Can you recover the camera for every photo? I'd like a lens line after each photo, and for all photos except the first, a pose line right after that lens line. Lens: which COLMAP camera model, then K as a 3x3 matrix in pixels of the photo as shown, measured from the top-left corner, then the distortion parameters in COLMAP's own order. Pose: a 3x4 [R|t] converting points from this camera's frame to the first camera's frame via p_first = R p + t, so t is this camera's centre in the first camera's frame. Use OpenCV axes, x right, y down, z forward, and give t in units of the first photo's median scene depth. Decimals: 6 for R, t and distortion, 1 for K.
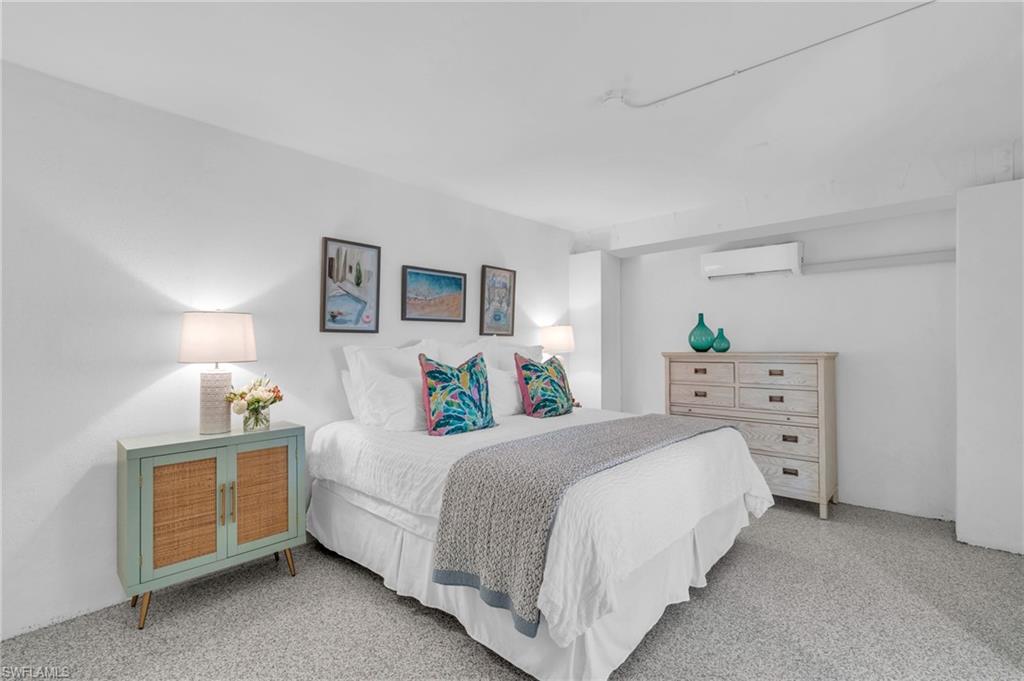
lens RADIAL K [[463.9, 0, 512.6], [0, 463.9, 341.4], [0, 0, 1]] dist [-0.001968, 0.001288]
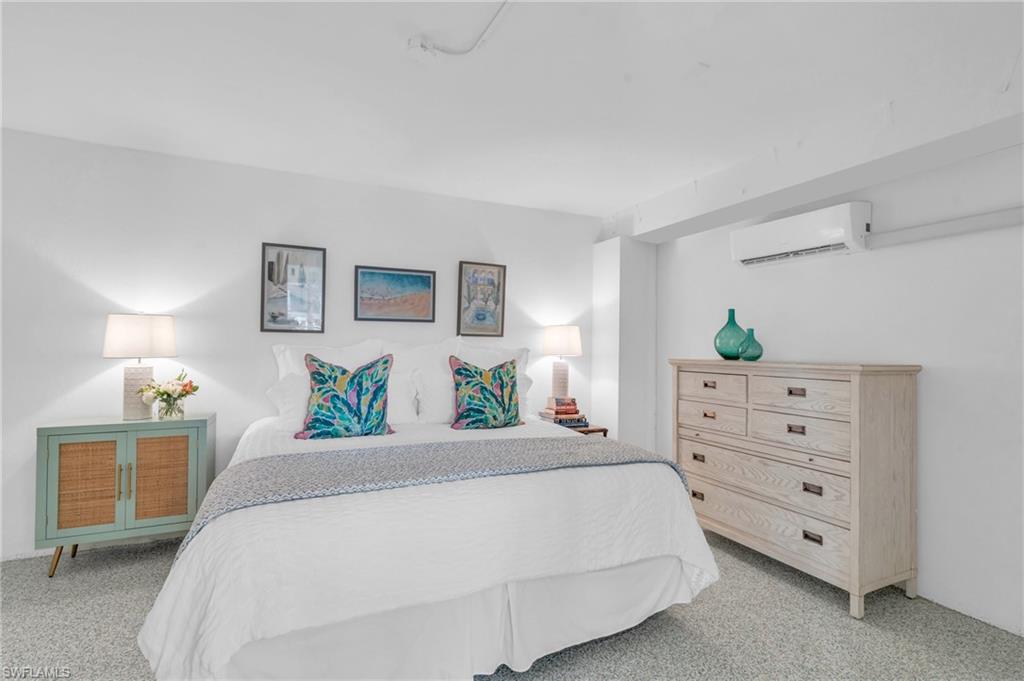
lens RADIAL K [[463.9, 0, 509.7], [0, 463.9, 341.8], [0, 0, 1]] dist [-0.001968, 0.001288]
pose [[0.925633, 0.010579, -0.378275, 0.468549], [-0.010964, 0.999939, 0.001137, -0.004192], [0.378264, 0.003095, 0.925692, 0.205920]]
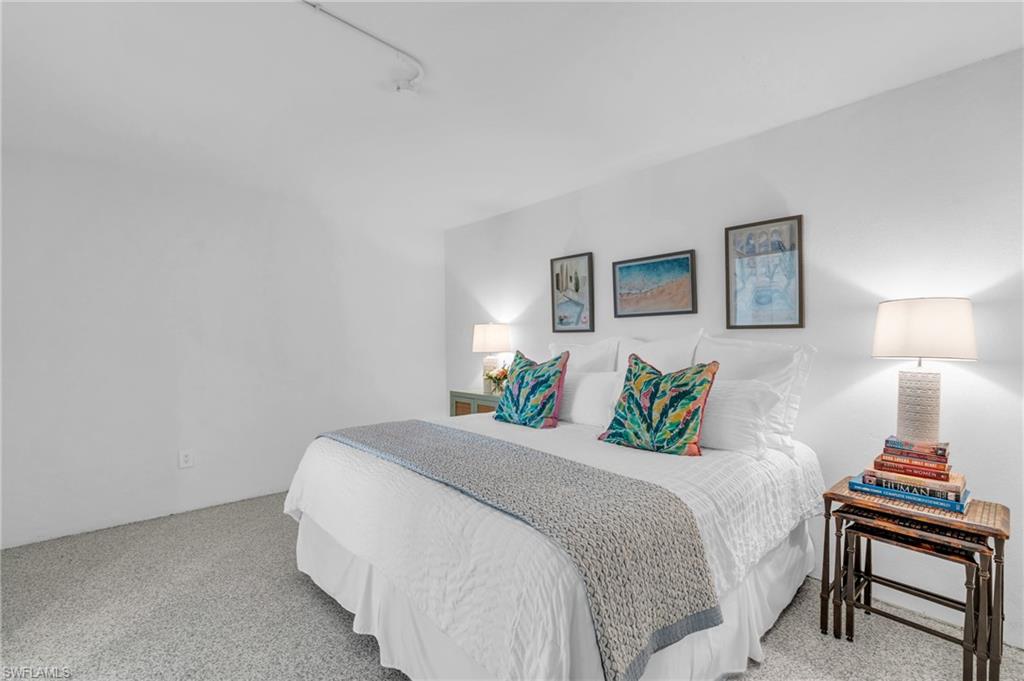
lens RADIAL K [[463.9, 0, 510.1], [0, 463.9, 339.6], [0, 0, 1]] dist [-0.001968, 0.001288]
pose [[-0.089829, -0.001753, -0.995956, 0.801587], [0.011207, 0.999933, -0.002771, 0.001790], [0.995894, -0.011410, -0.089804, 0.892561]]
